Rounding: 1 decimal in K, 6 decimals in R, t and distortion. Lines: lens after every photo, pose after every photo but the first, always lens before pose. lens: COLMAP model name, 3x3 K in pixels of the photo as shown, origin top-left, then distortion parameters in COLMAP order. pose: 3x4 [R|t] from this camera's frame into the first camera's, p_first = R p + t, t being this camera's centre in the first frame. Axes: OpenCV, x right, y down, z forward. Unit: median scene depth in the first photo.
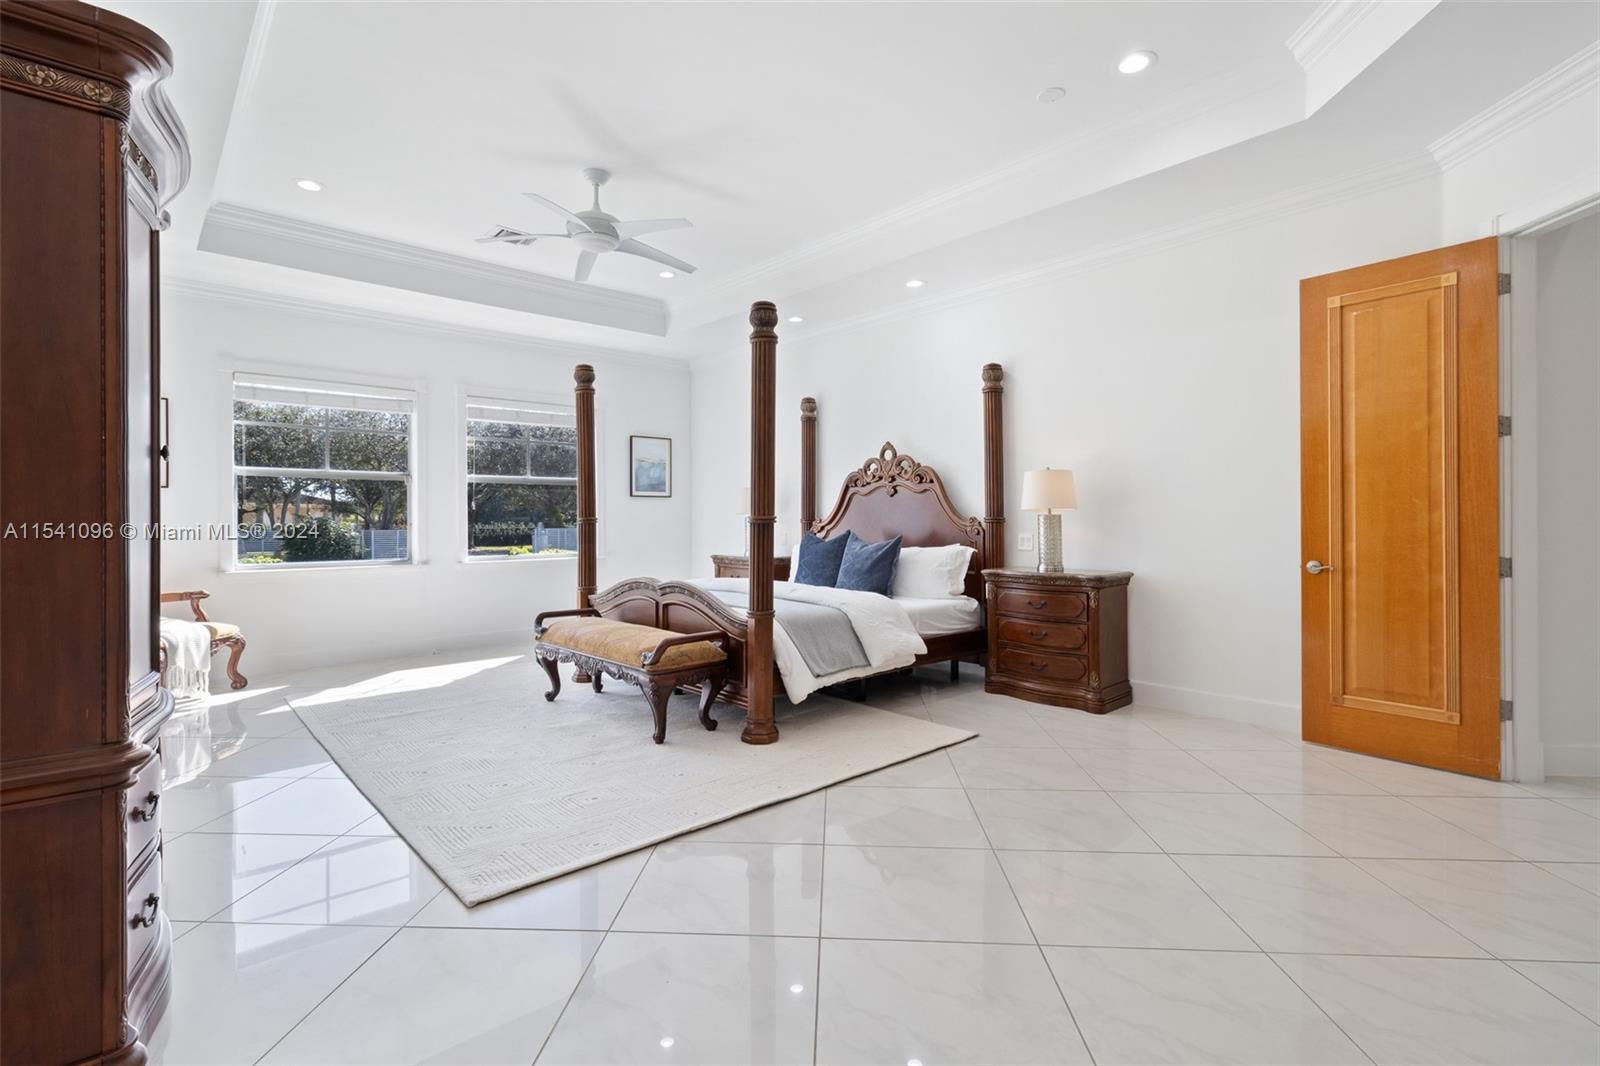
lens RADIAL K [[737.0, 0, 796.2], [0, 737.0, 517.5], [0, 0, 1]] dist [0.002083, 0.001457]
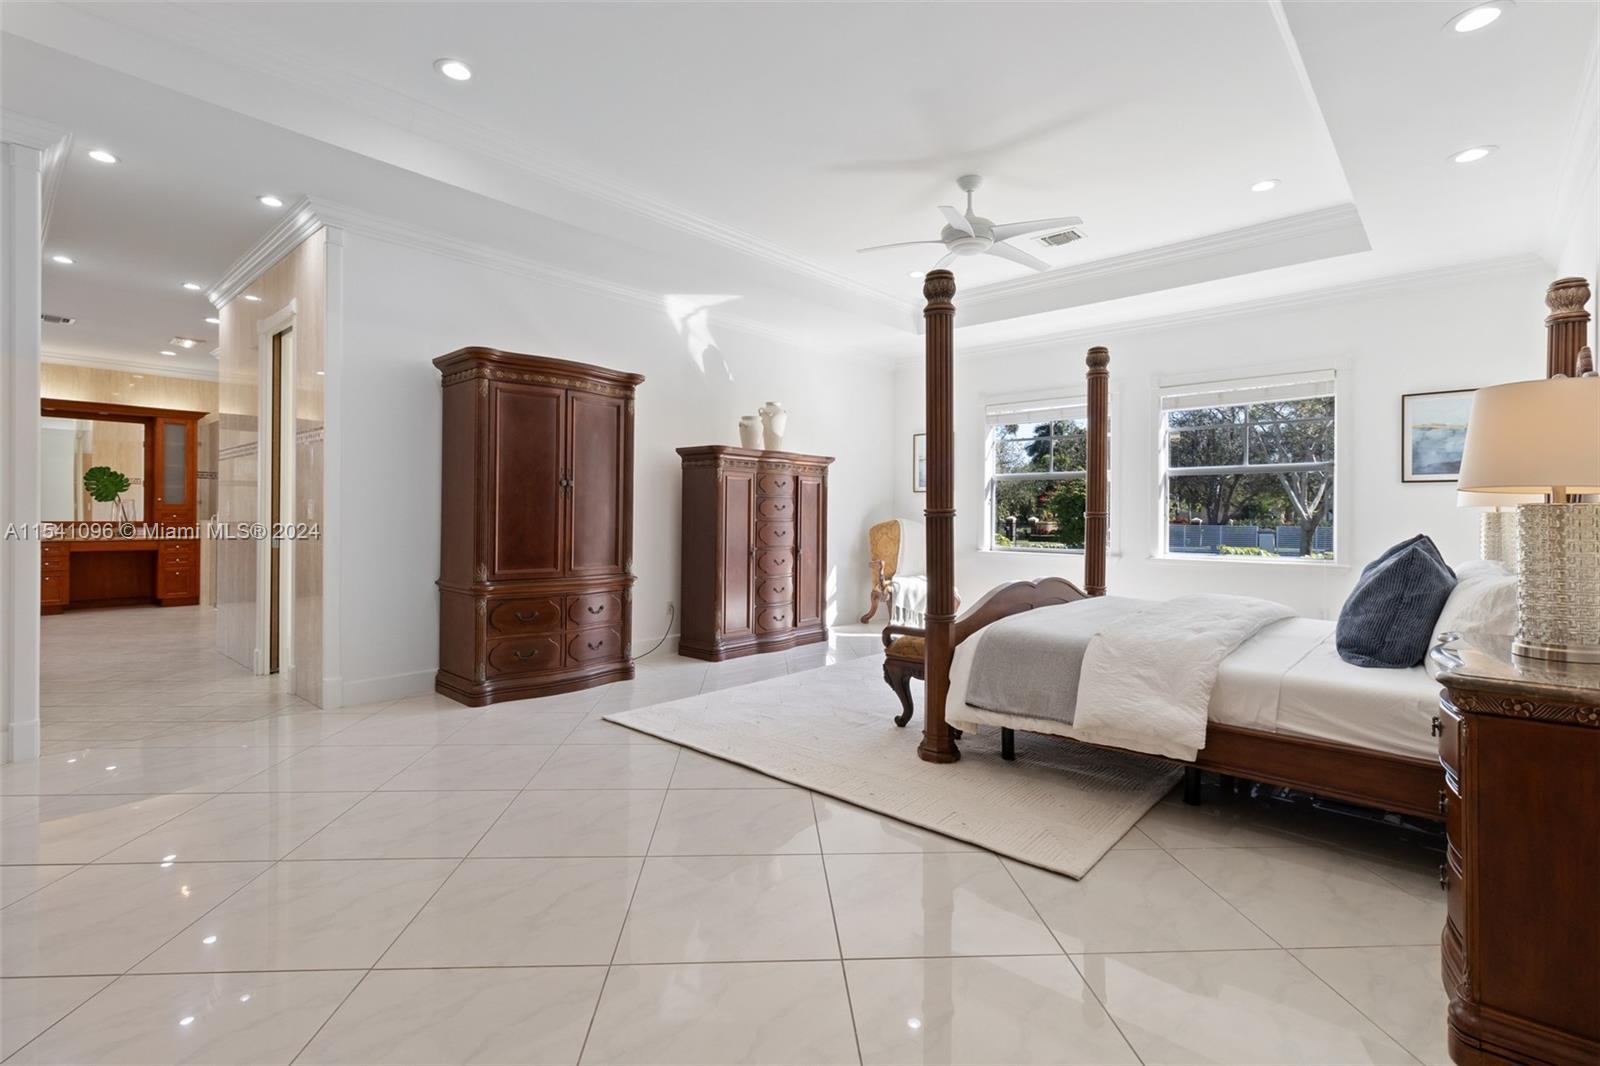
lens RADIAL K [[737.0, 0, 793.8], [0, 737.0, 507.0], [0, 0, 1]] dist [0.002083, 0.001457]
pose [[0.112850, -0.003780, -0.993605, 0.593810], [-0.003051, 0.999987, -0.004151, -0.001299], [0.993607, 0.003500, 0.112837, 0.511226]]
